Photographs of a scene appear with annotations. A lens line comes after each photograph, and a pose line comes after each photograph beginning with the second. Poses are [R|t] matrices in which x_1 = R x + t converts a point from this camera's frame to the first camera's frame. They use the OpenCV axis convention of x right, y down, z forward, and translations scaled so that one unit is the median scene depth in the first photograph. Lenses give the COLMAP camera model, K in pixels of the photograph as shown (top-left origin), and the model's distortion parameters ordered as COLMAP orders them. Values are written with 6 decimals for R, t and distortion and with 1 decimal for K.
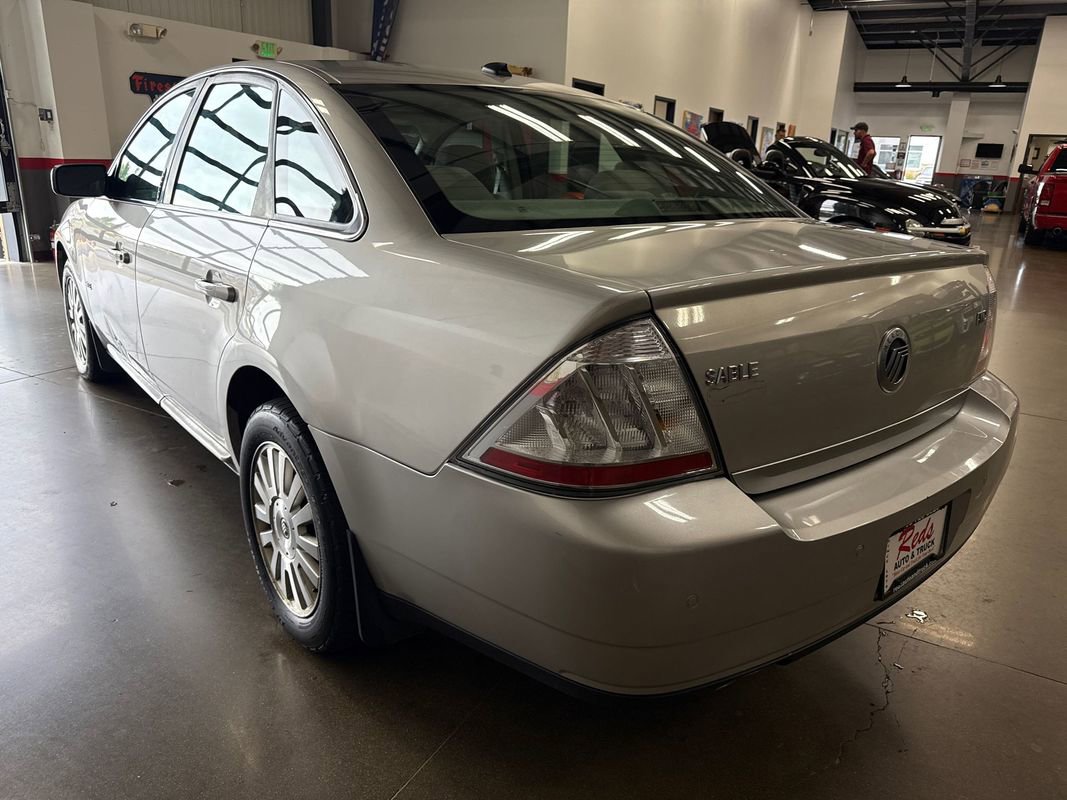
lens RADIAL K [[757.1, 0, 533.7], [0, 757.1, 396.7], [0, 0, 1]] dist [0.024010, -0.023595]
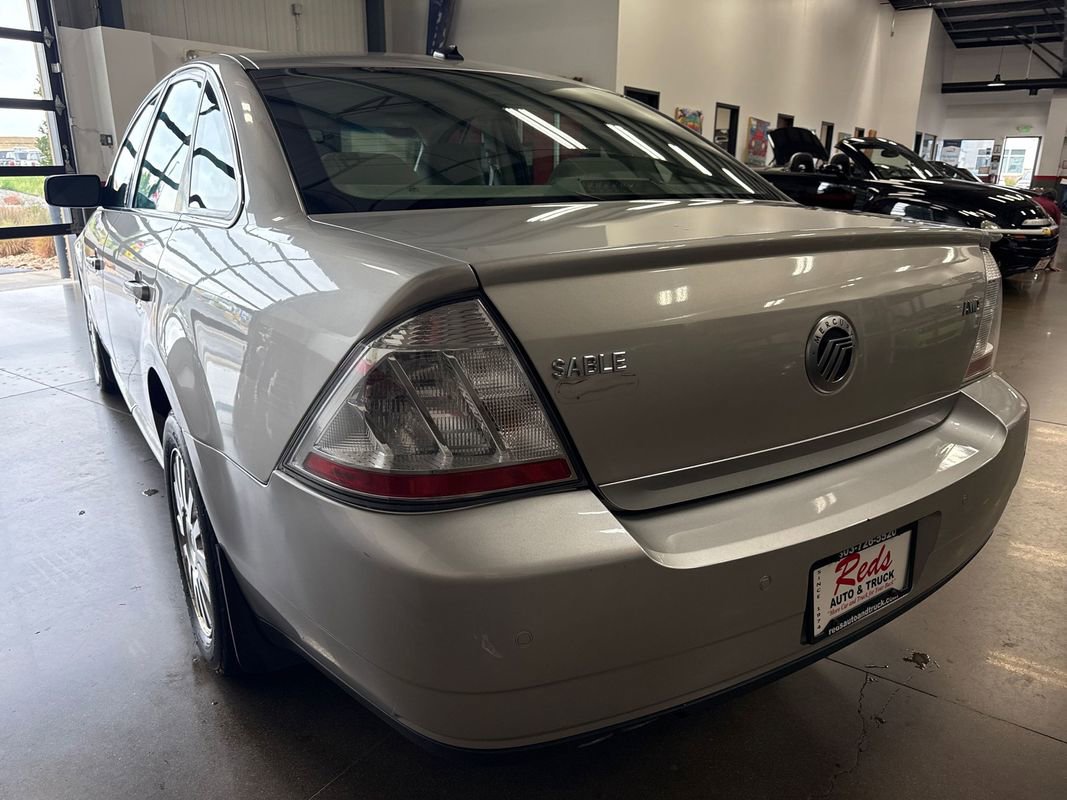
lens RADIAL K [[757.1, 0, 531.1], [0, 757.1, 401.6], [0, 0, 1]] dist [0.024010, -0.023595]
pose [[0.994129, 0.002057, -0.108182, 0.160719], [-0.003918, 0.999848, -0.016998, 0.013295], [0.108130, 0.017322, 0.993986, 0.094326]]
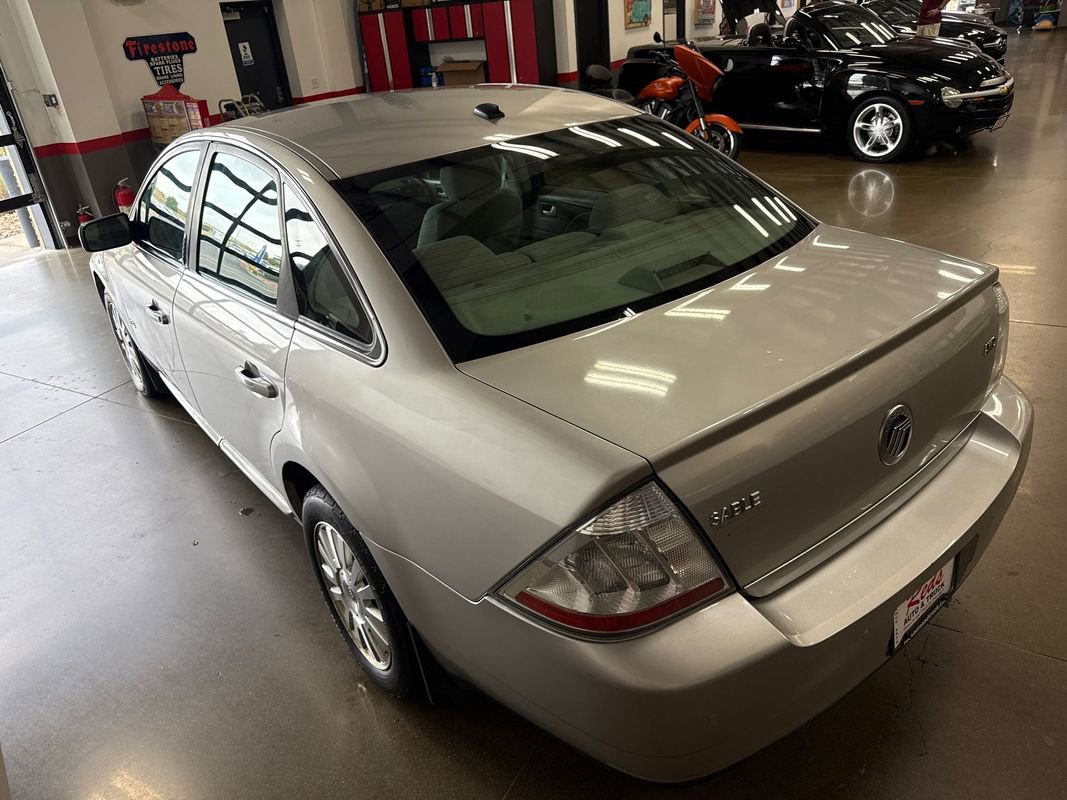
lens RADIAL K [[757.1, 0, 528.8], [0, 757.1, 389.6], [0, 0, 1]] dist [0.024010, -0.023595]
pose [[0.991867, -0.106567, -0.069592, 0.034702], [0.115836, 0.982385, 0.146636, -0.219224], [0.052739, -0.153504, 0.986740, -0.036273]]
